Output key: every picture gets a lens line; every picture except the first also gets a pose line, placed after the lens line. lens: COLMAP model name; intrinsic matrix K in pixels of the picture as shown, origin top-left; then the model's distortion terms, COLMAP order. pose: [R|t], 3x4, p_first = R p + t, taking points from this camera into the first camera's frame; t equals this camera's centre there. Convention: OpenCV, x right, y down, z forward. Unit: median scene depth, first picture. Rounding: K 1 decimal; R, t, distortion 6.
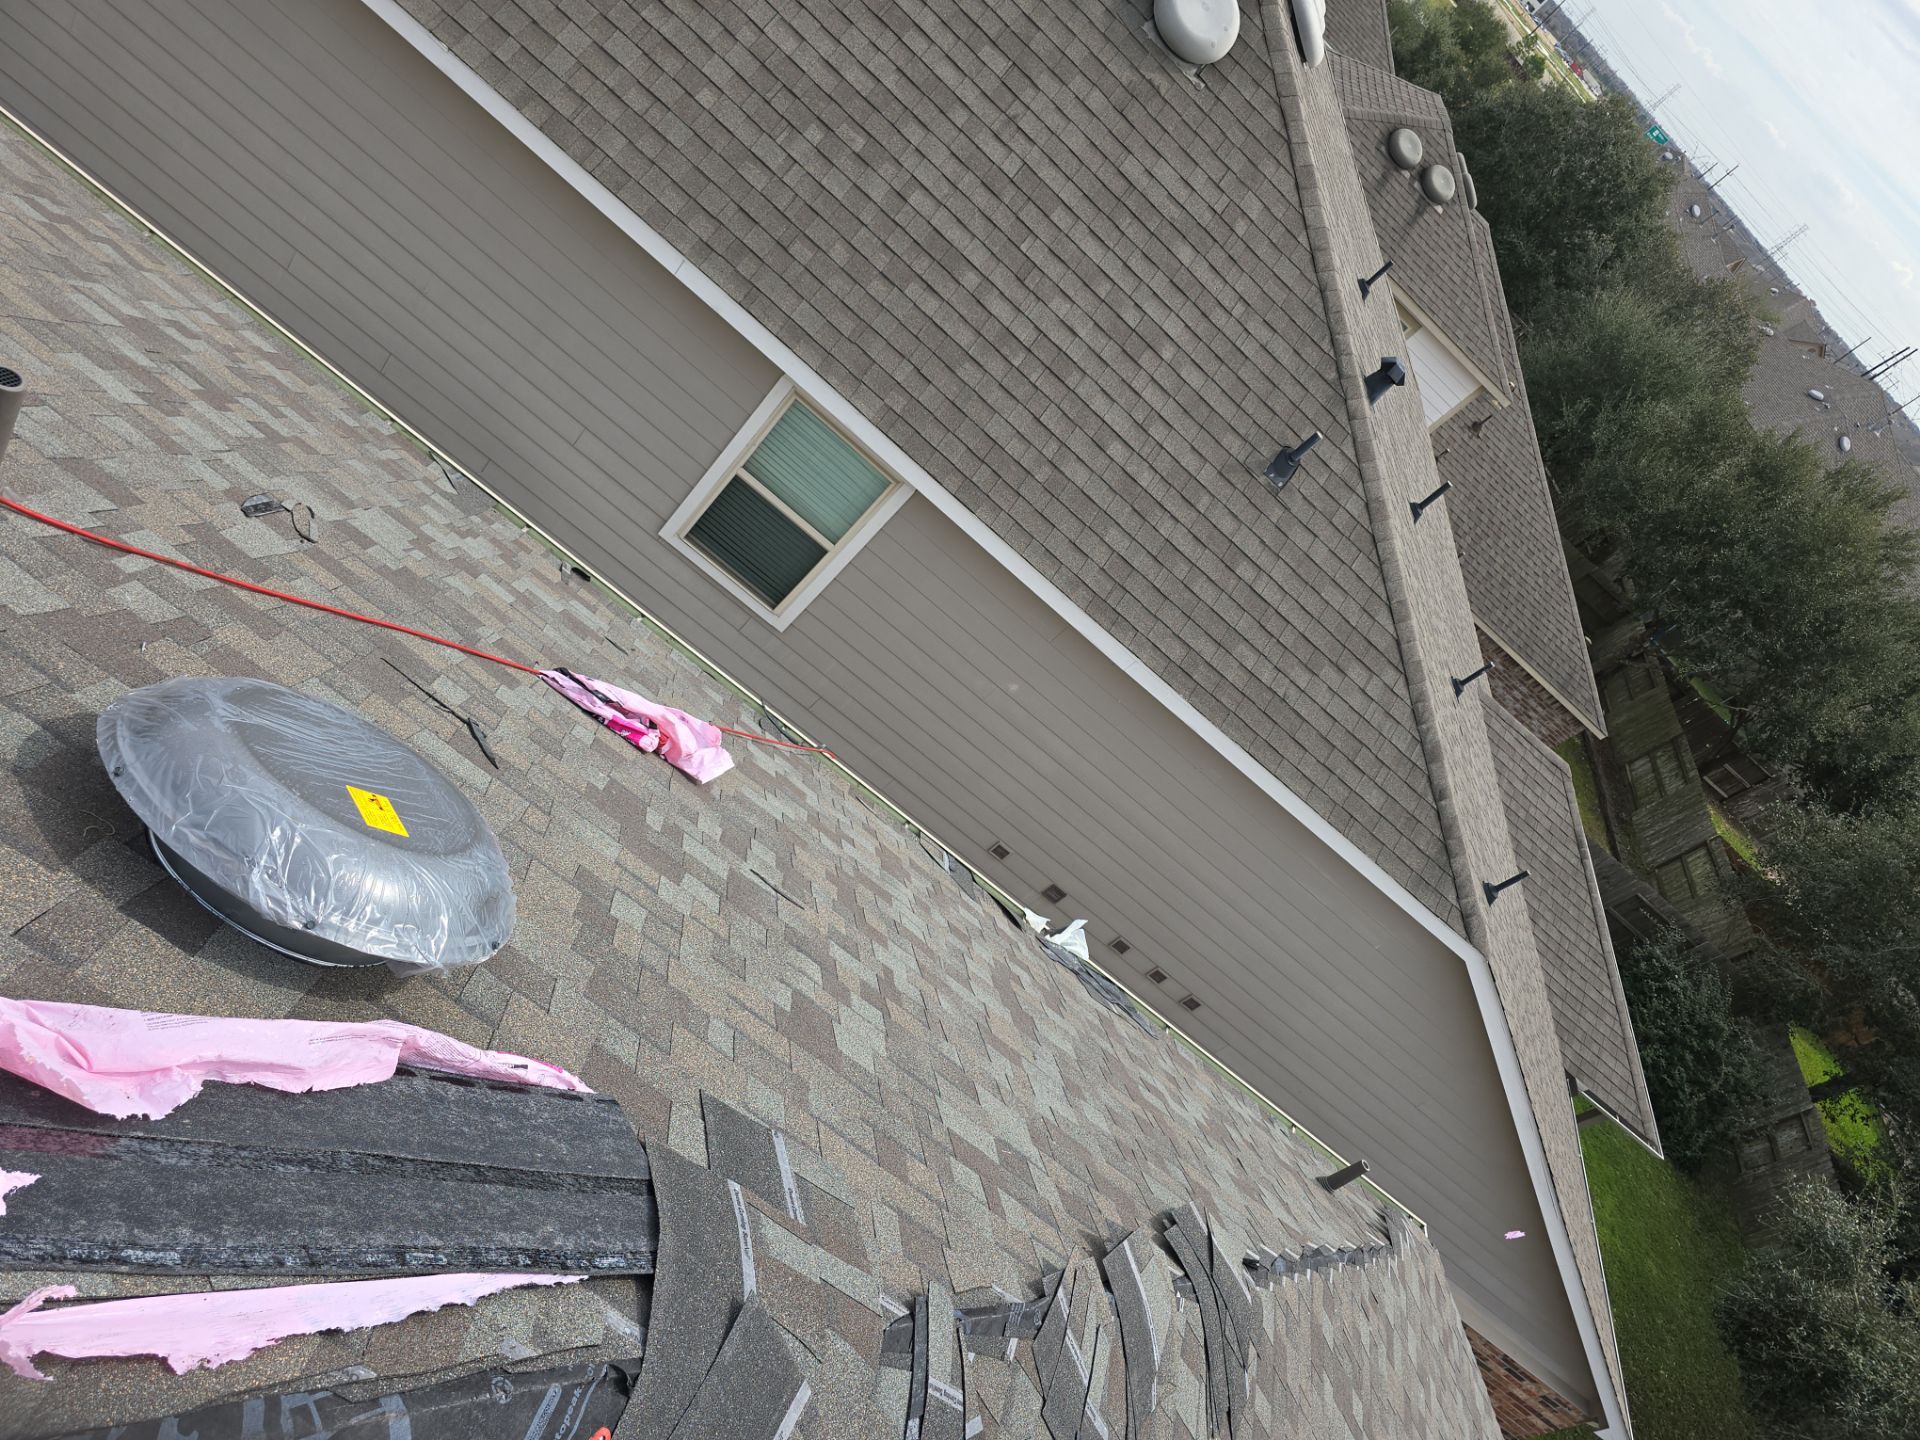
lens RADIAL K [[1279.5, 0, 960.0], [0, 1279.5, 720.0], [0, 0, 1]] dist [0.075161, -0.071020]
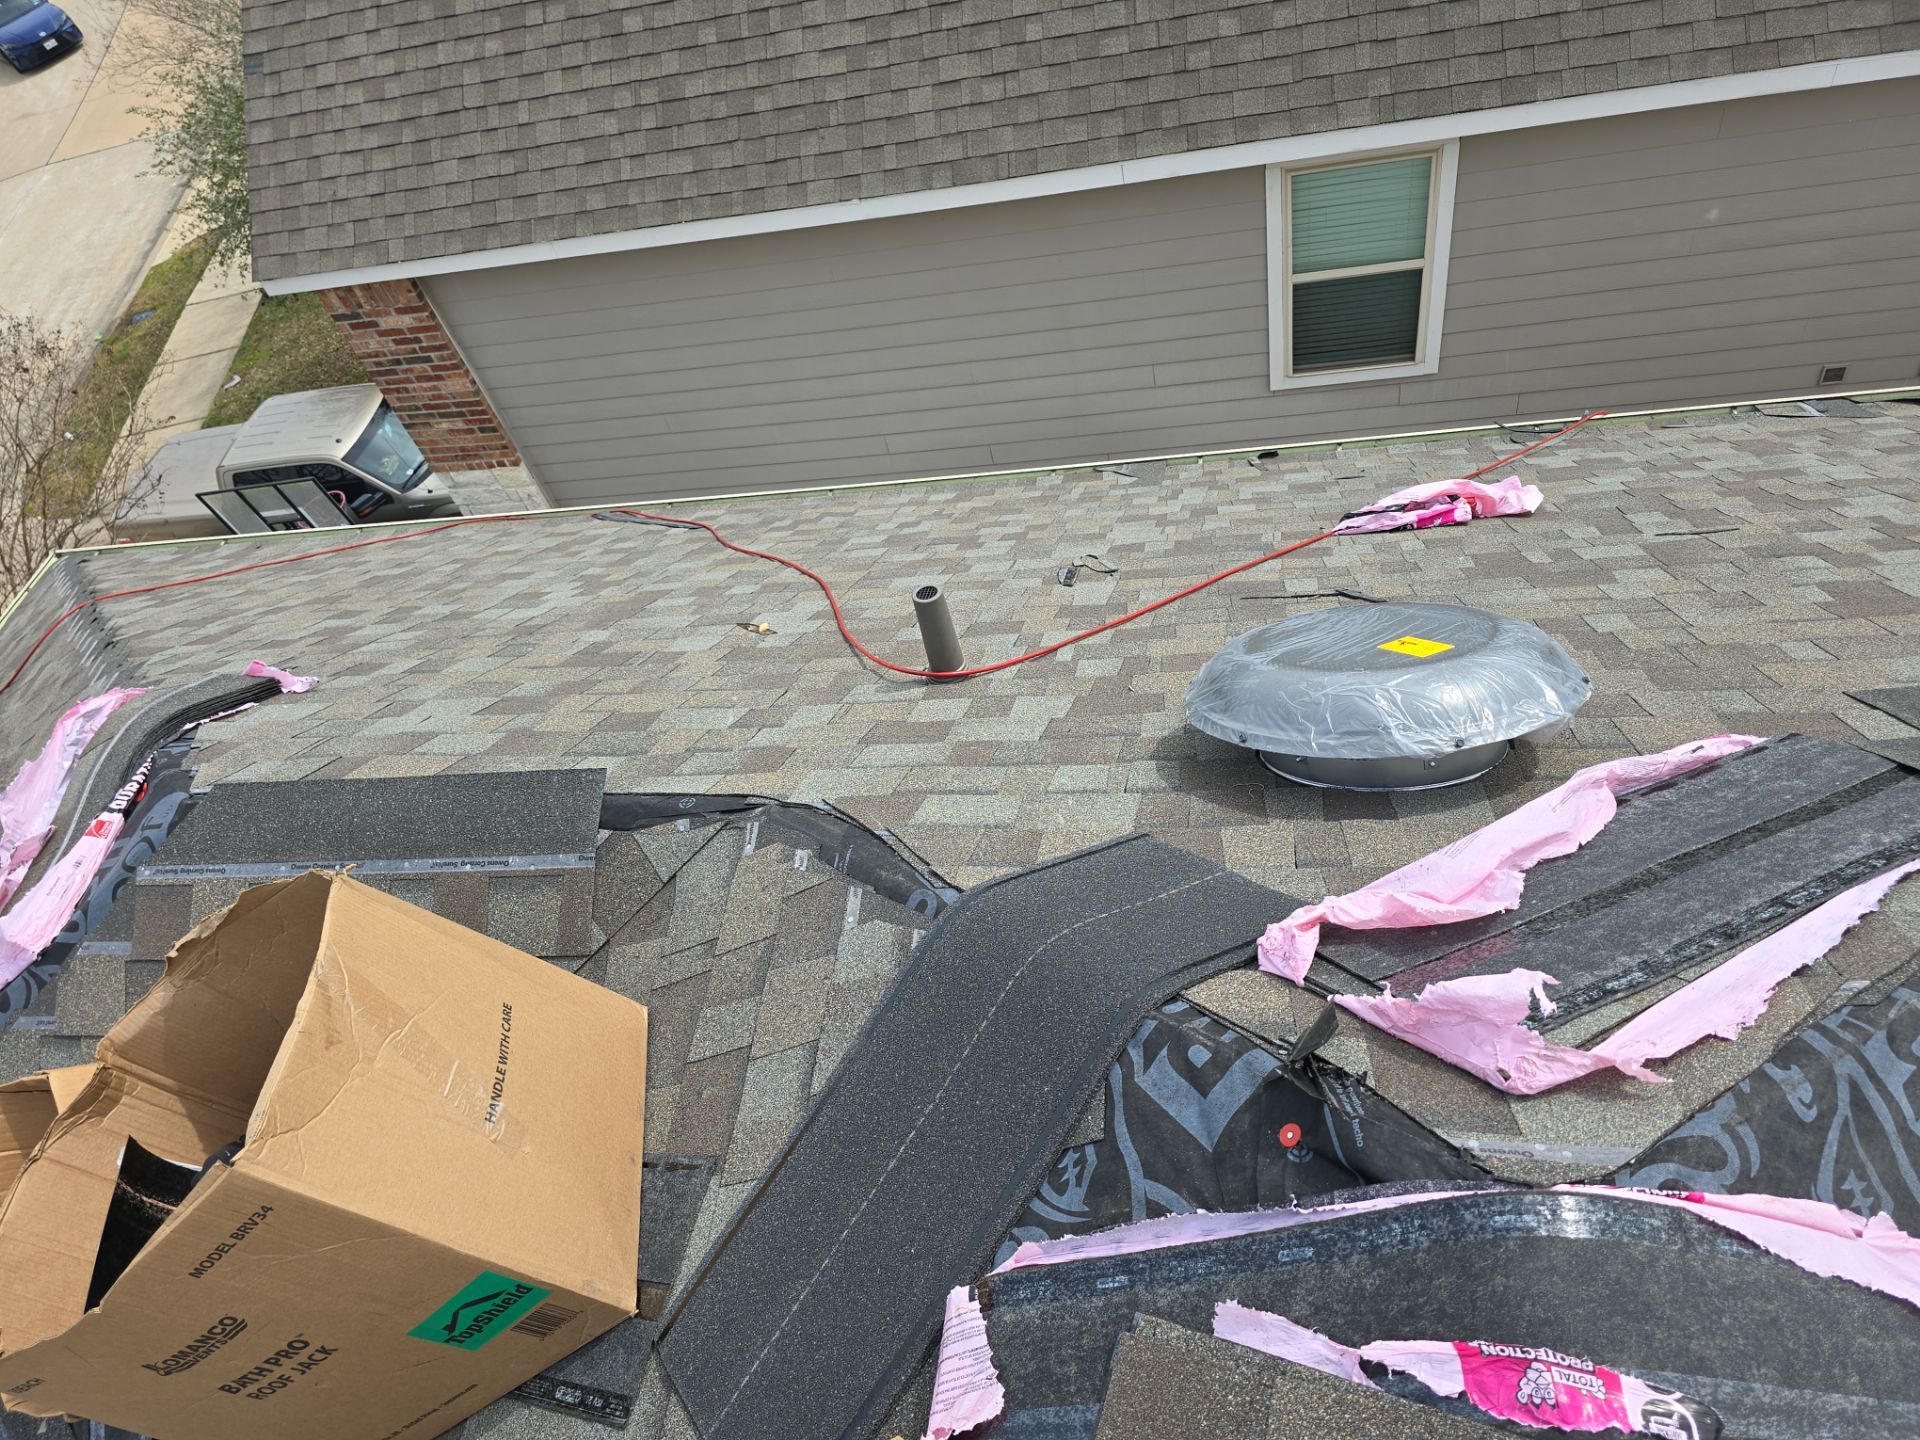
lens RADIAL K [[1279.5, 0, 960.0], [0, 1279.5, 720.0], [0, 0, 1]] dist [0.075161, -0.071020]
pose [[0.630807, -0.598008, -0.494438, -0.091701], [0.642030, 0.760102, -0.100213, -0.010204], [0.435751, -0.254229, 0.863417, -0.065964]]
